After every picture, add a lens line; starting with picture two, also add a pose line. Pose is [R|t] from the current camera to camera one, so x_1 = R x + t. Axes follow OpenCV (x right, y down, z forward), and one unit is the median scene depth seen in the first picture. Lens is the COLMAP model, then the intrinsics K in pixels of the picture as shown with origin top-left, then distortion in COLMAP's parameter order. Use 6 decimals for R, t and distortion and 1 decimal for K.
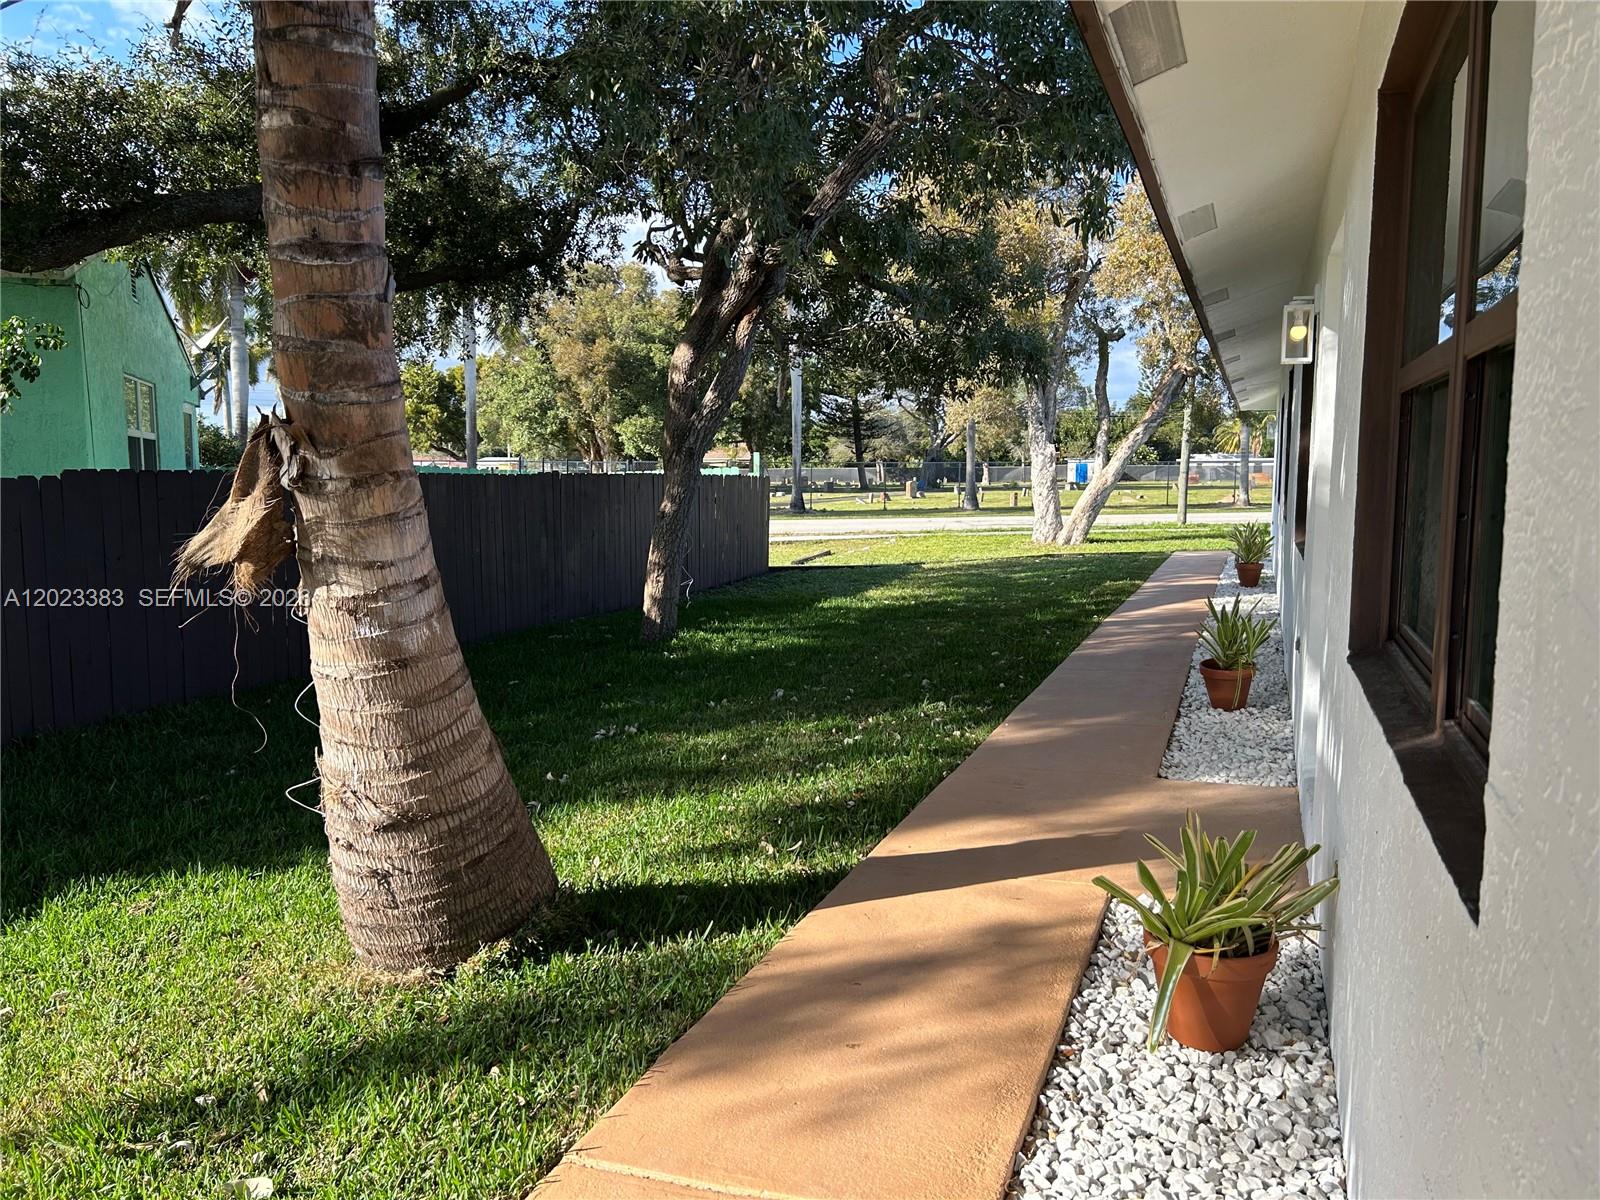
lens RADIAL K [[1208.7, 0, 801.7], [0, 1208.7, 593.7], [0, 0, 1]] dist [0.035617, -0.042813]
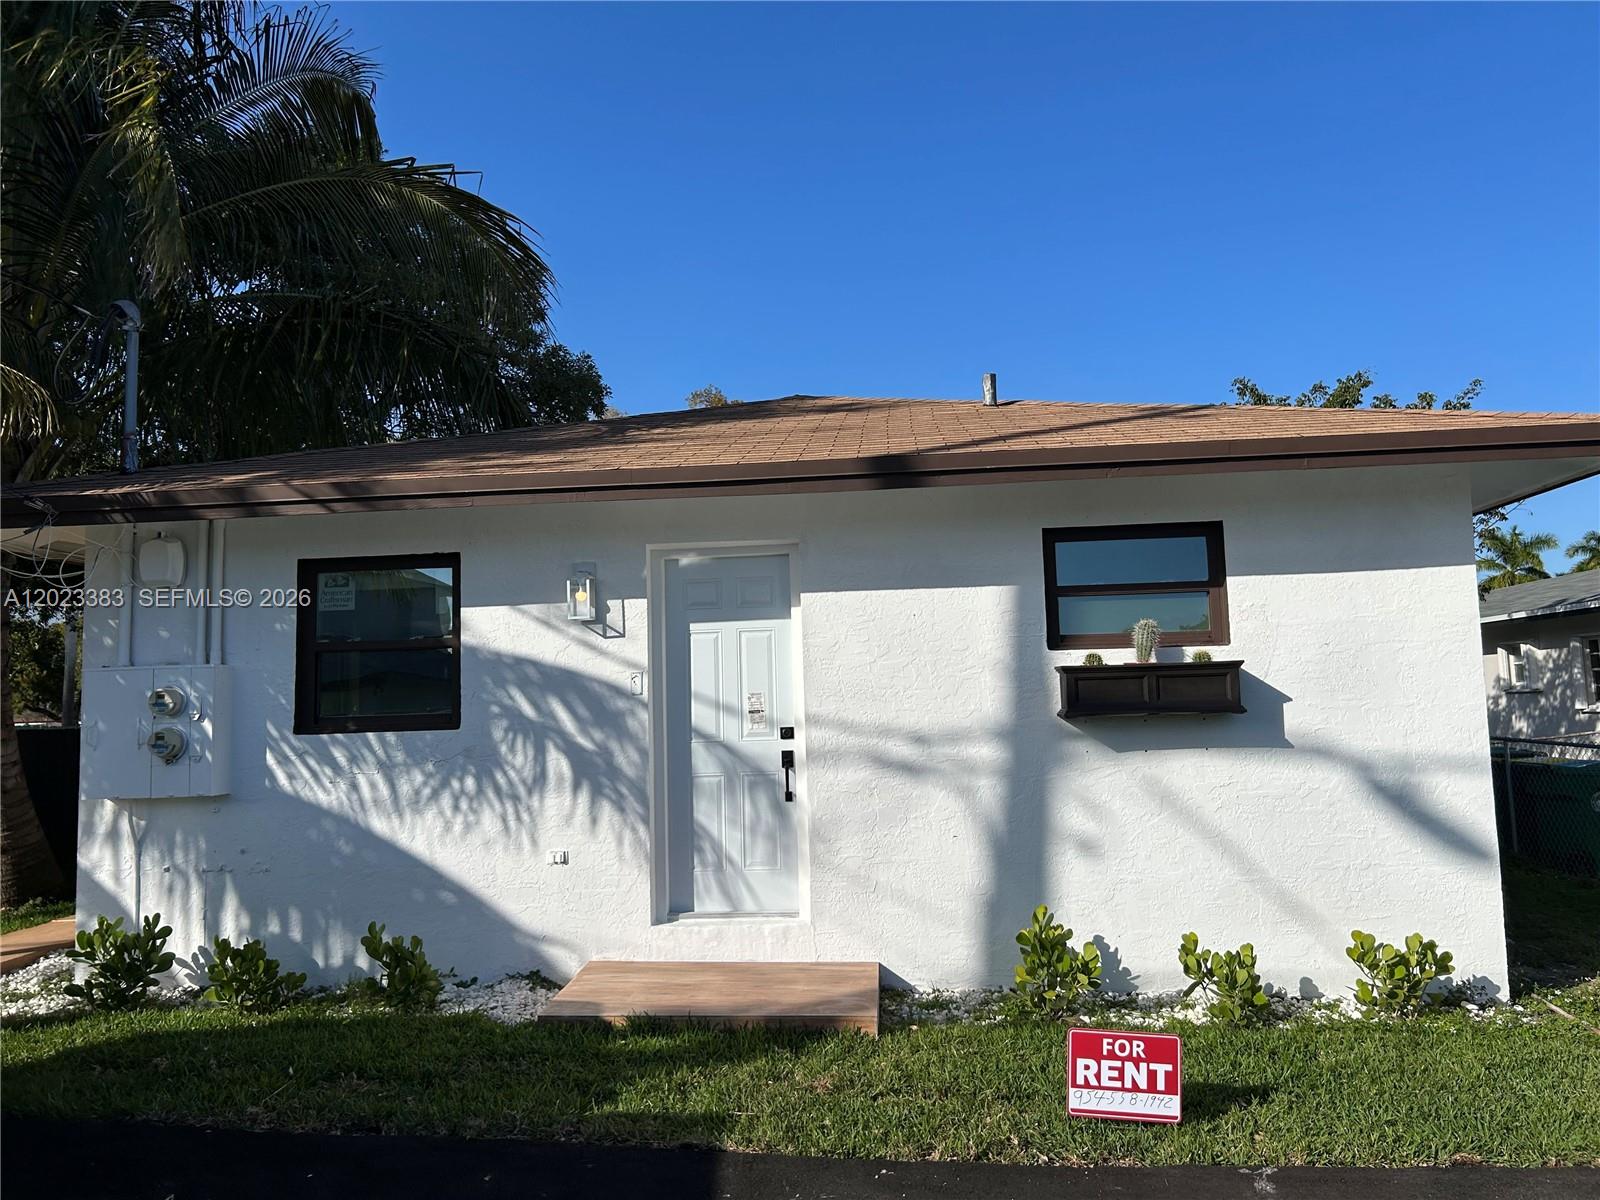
lens RADIAL K [[1208.7, 0, 796.4], [0, 1208.7, 591.3], [0, 0, 1]] dist [0.035617, -0.042813]
pose [[0.963978, -0.004908, 0.265935, 0.690568], [0.058163, 0.979522, -0.192752, 0.250416], [-0.259544, 0.201276, 0.944524, -2.229268]]
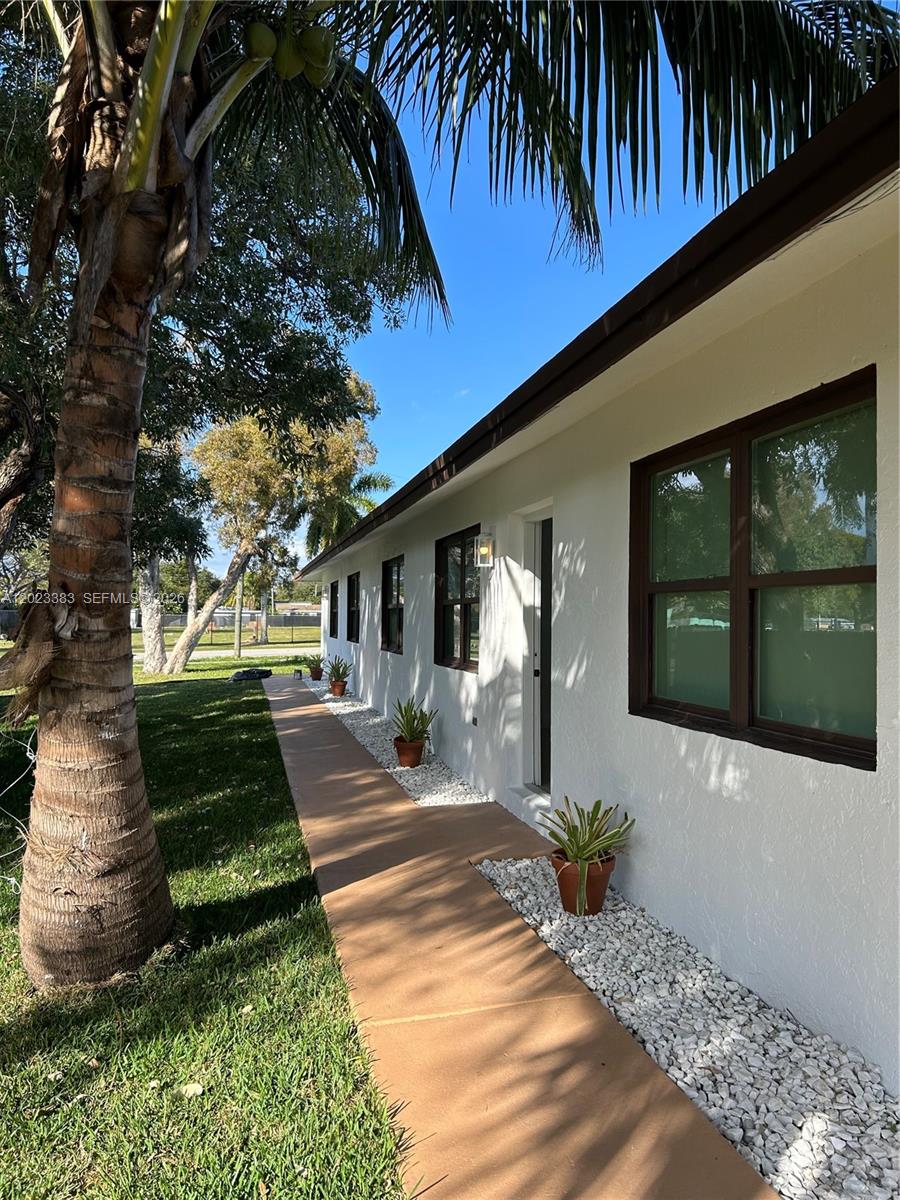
lens RADIAL K [[906.5, 0, 450.2], [0, 906.5, 600.9], [0, 0, 1]] dist [0.035617, -0.042813]
pose [[0.831178, 0.017633, 0.555727, -0.610981], [0.049220, 0.993240, -0.105130, 0.006000], [-0.553824, 0.114734, 0.824691, -0.153305]]
